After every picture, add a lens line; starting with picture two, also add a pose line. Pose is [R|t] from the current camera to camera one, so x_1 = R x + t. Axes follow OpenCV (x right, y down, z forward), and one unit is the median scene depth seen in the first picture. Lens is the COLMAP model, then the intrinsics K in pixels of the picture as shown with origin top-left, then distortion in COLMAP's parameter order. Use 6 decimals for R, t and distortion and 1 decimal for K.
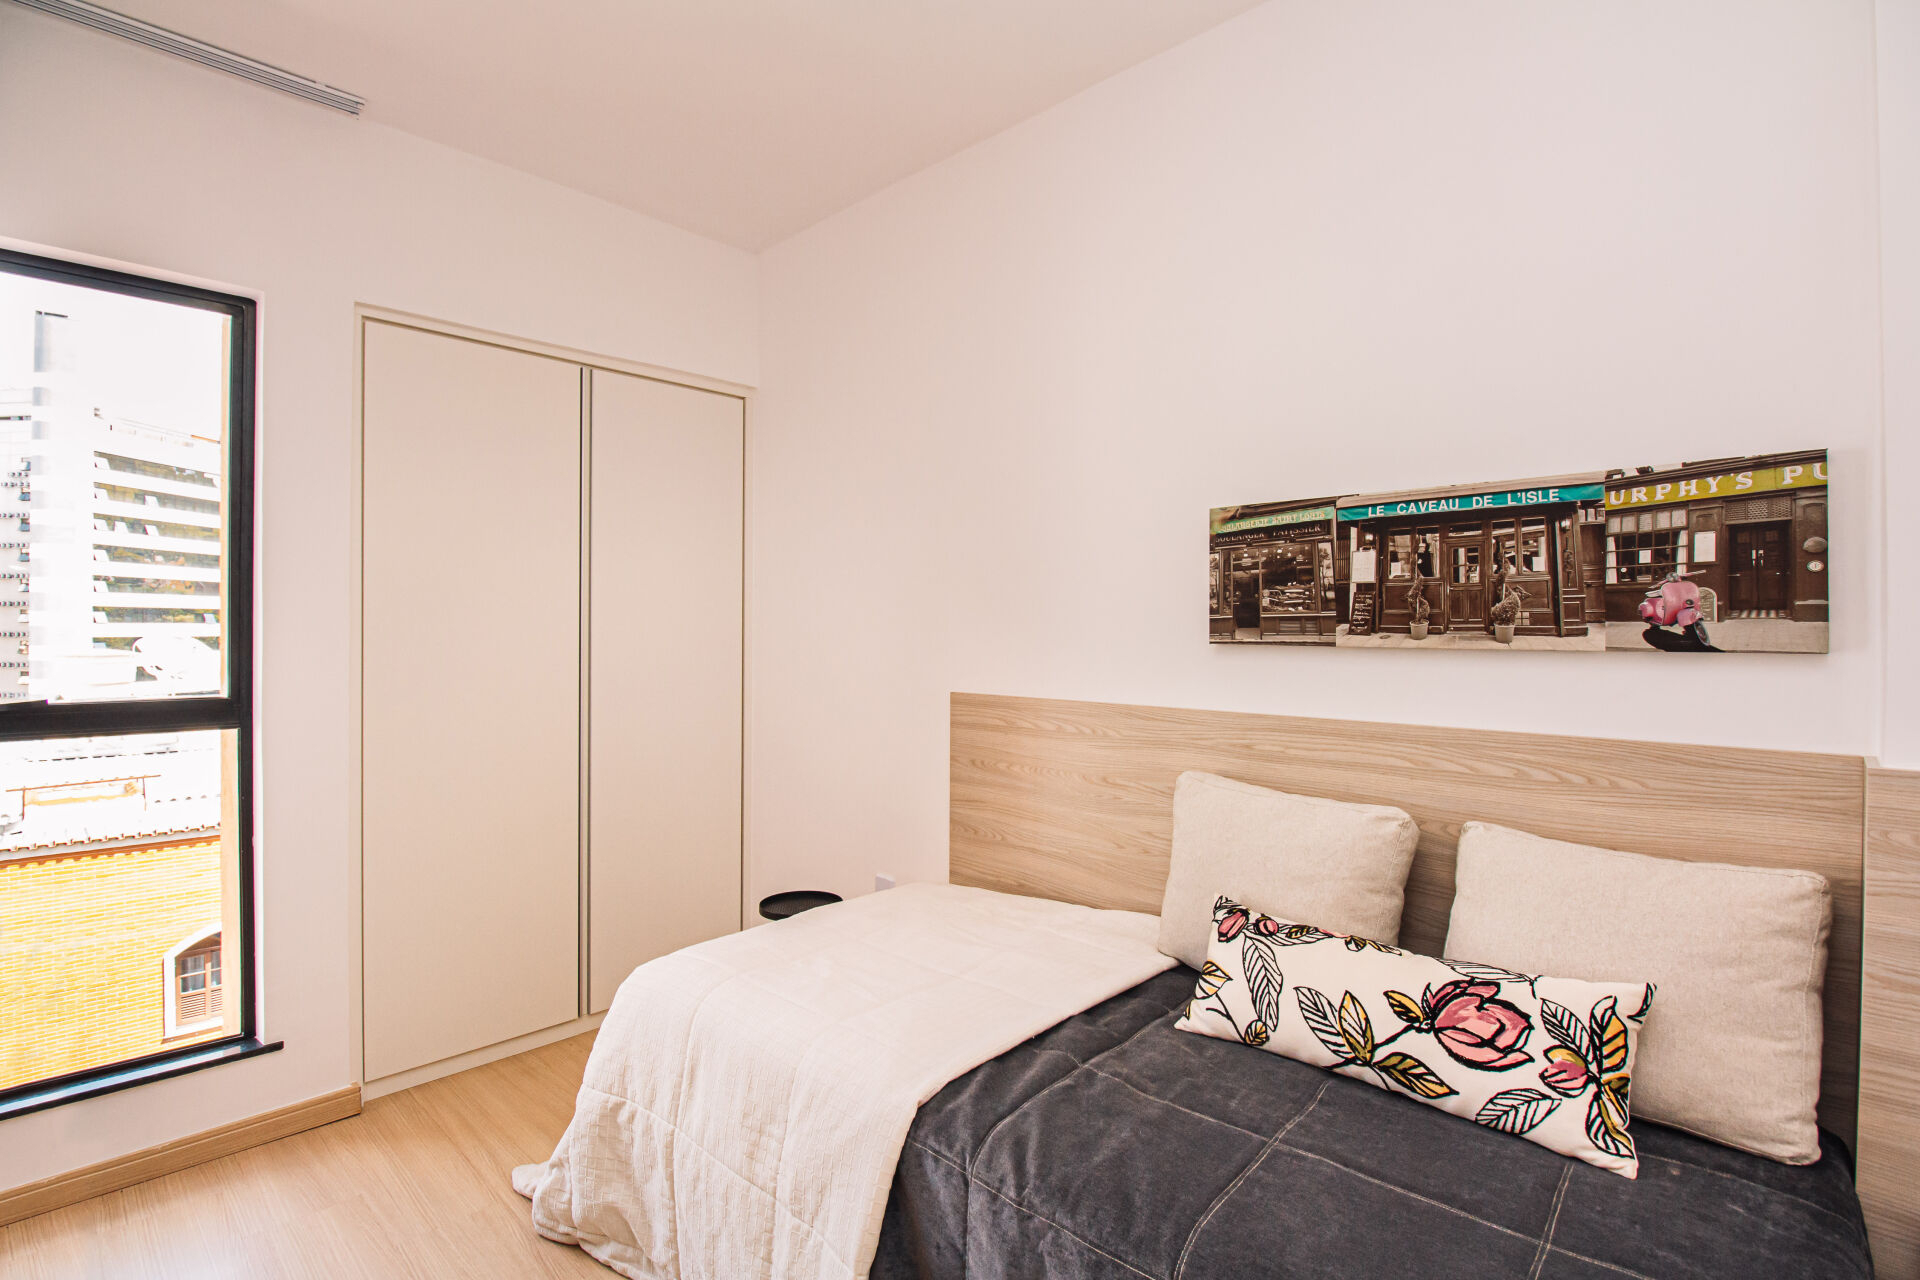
lens RADIAL K [[897.3, 0, 973.7], [0, 897.3, 631.8], [0, 0, 1]] dist [0.001215, -0.013110]
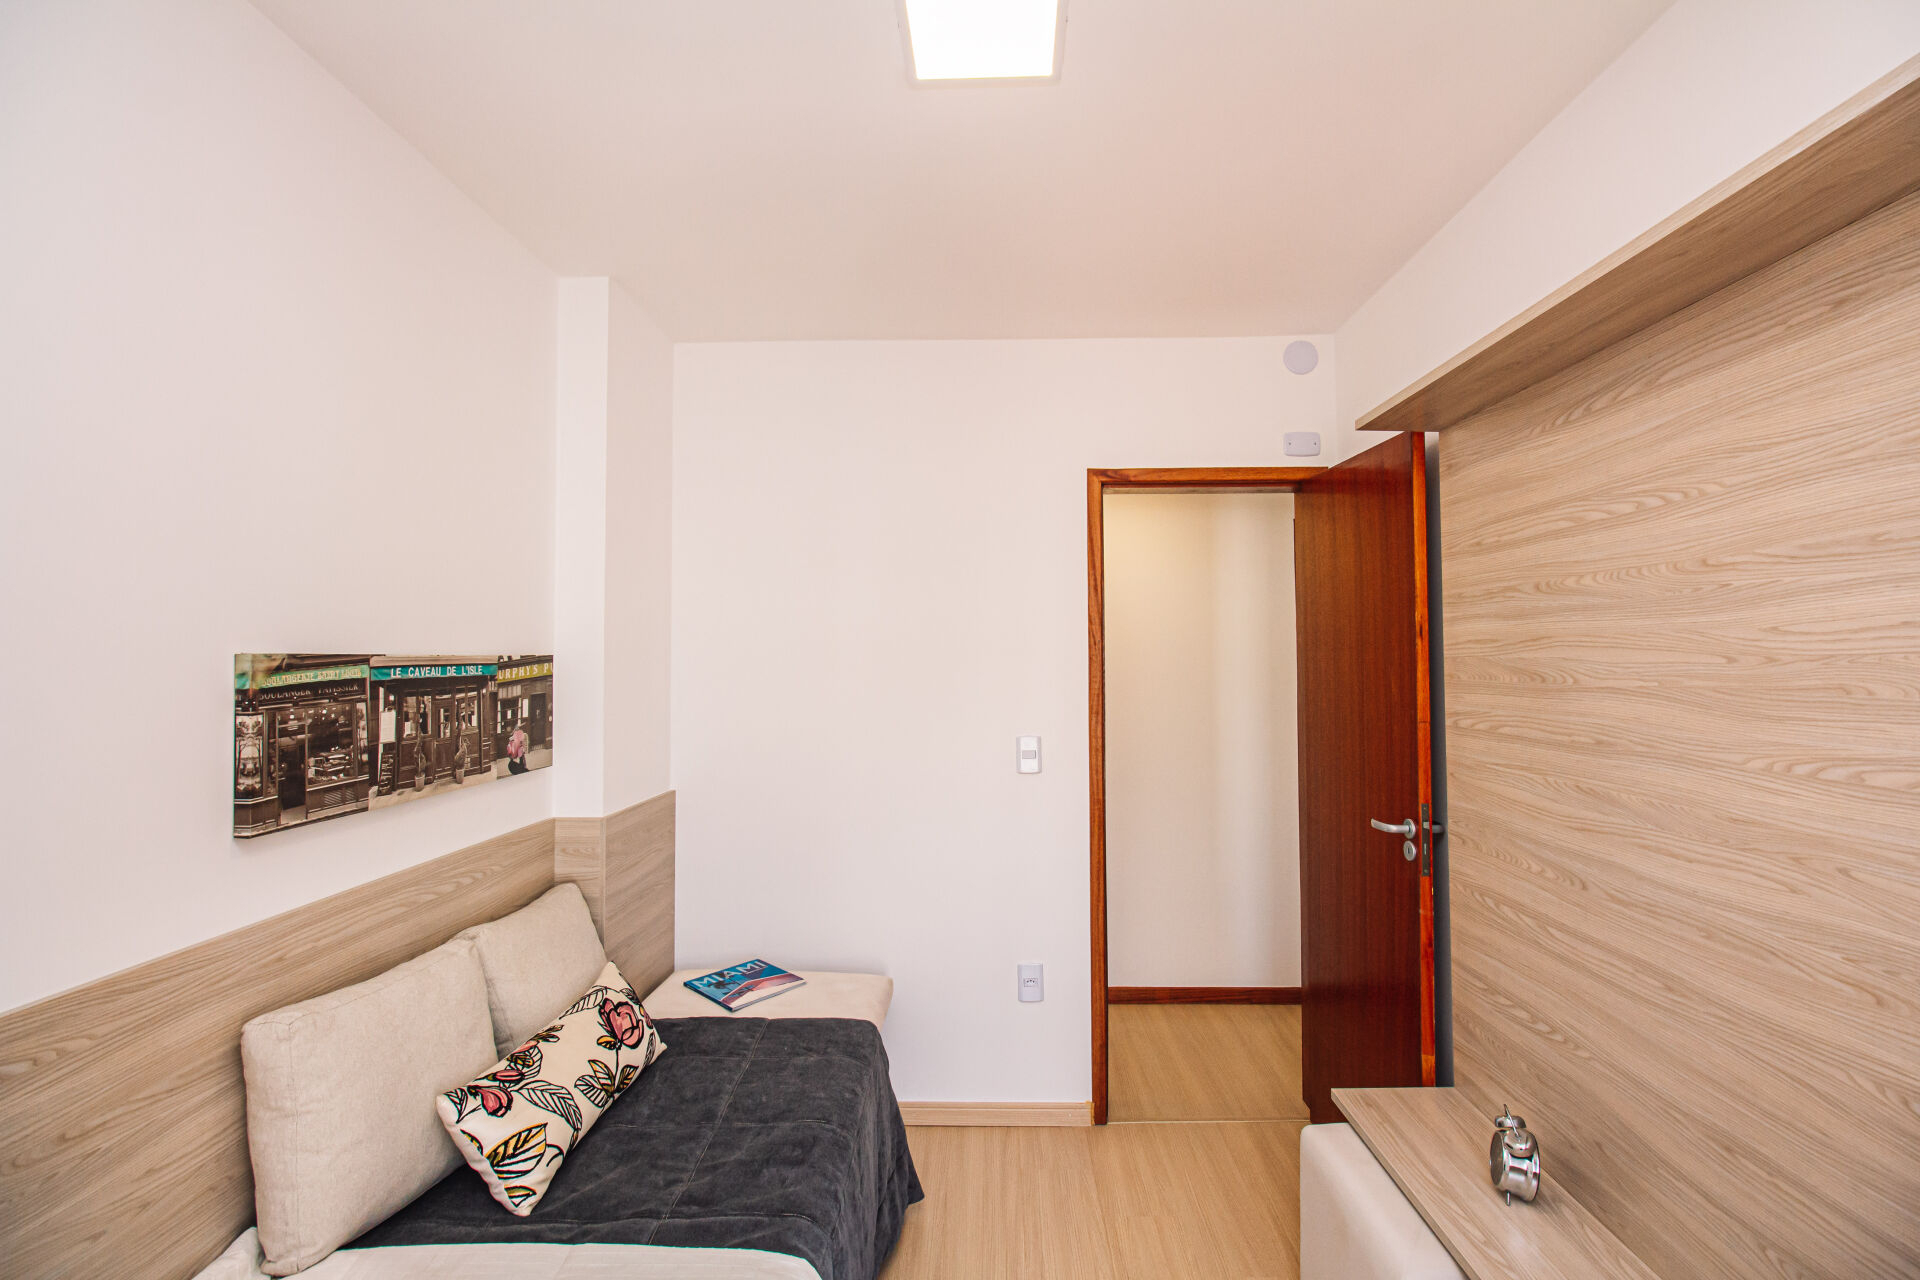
lens RADIAL K [[890.1, 0, 974.6], [0, 890.1, 629.8], [0, 0, 1]] dist [-0.001079, -0.012438]
pose [[-0.668664, 0.023723, 0.743187, -0.739997], [0.004983, 0.999611, -0.027425, -0.148210], [-0.743548, -0.014634, -0.668522, 1.154575]]
